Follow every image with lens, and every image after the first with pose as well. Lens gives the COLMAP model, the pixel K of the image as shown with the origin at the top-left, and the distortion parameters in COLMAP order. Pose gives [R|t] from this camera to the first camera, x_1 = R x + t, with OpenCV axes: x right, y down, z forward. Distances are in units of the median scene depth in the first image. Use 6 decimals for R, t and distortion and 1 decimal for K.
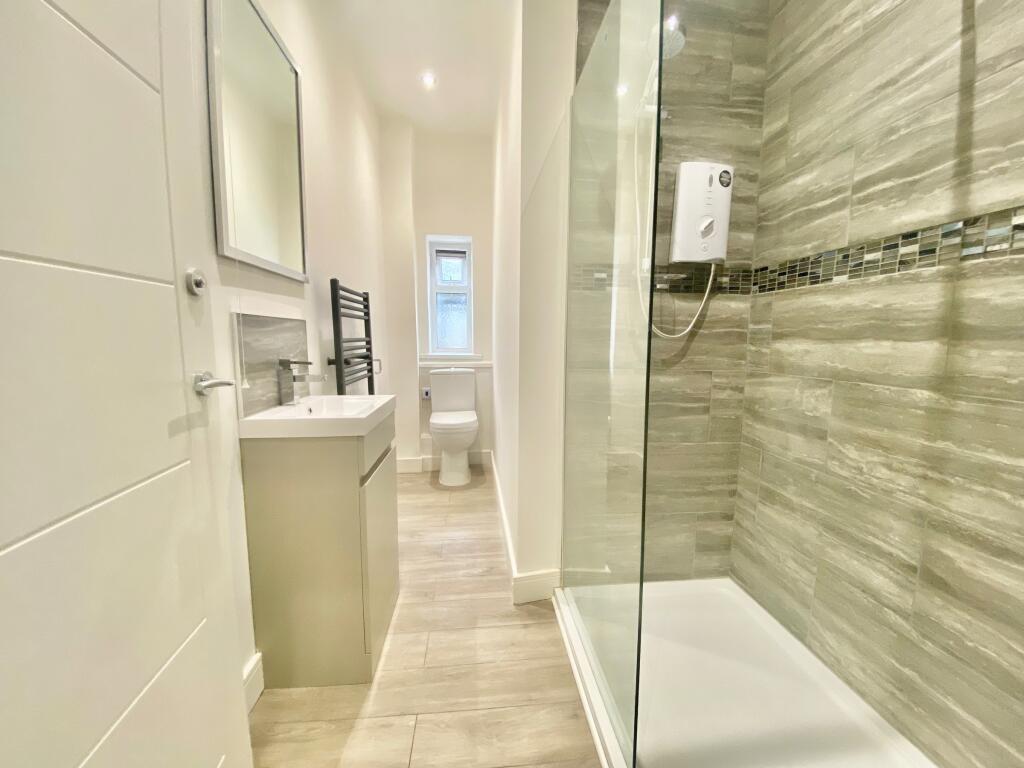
lens RADIAL K [[431.9, 0, 496.4], [0, 431.9, 387.8], [0, 0, 1]] dist [-0.002248, -0.011500]
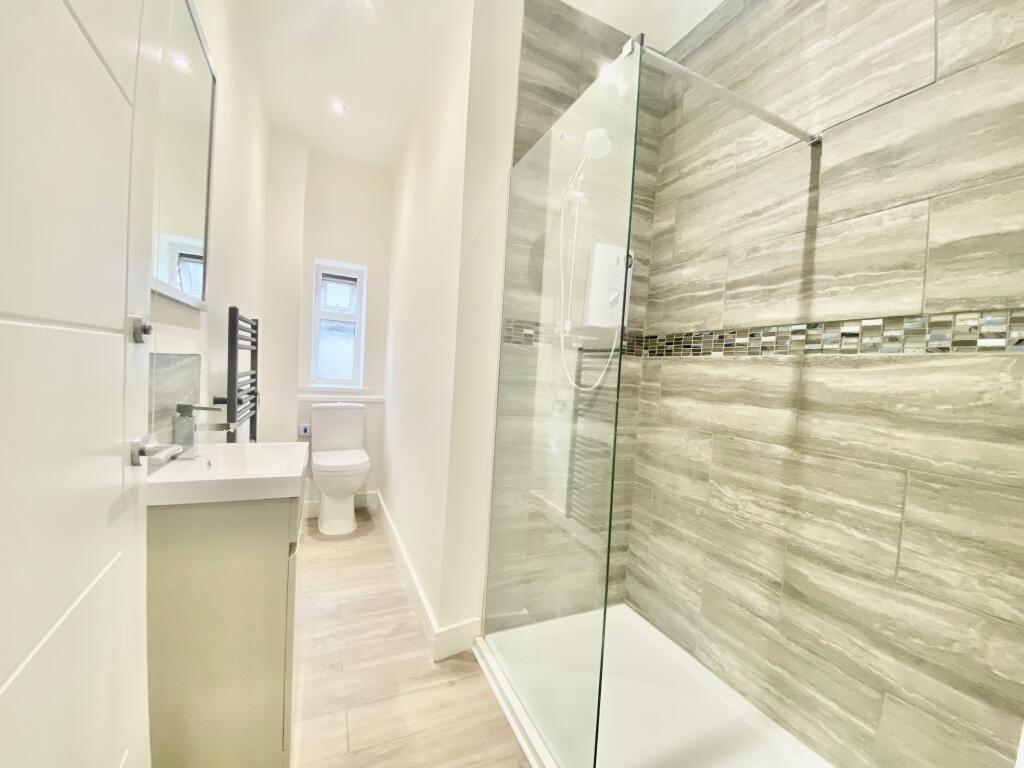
lens RADIAL K [[431.9, 0, 511.4], [0, 431.9, 386.5], [0, 0, 1]] dist [-0.002248, -0.011500]
pose [[0.941886, 0.038626, 0.333706, -0.179341], [-0.014835, 0.997181, -0.073551, -0.049569], [-0.335606, 0.064326, 0.939804, 0.006691]]
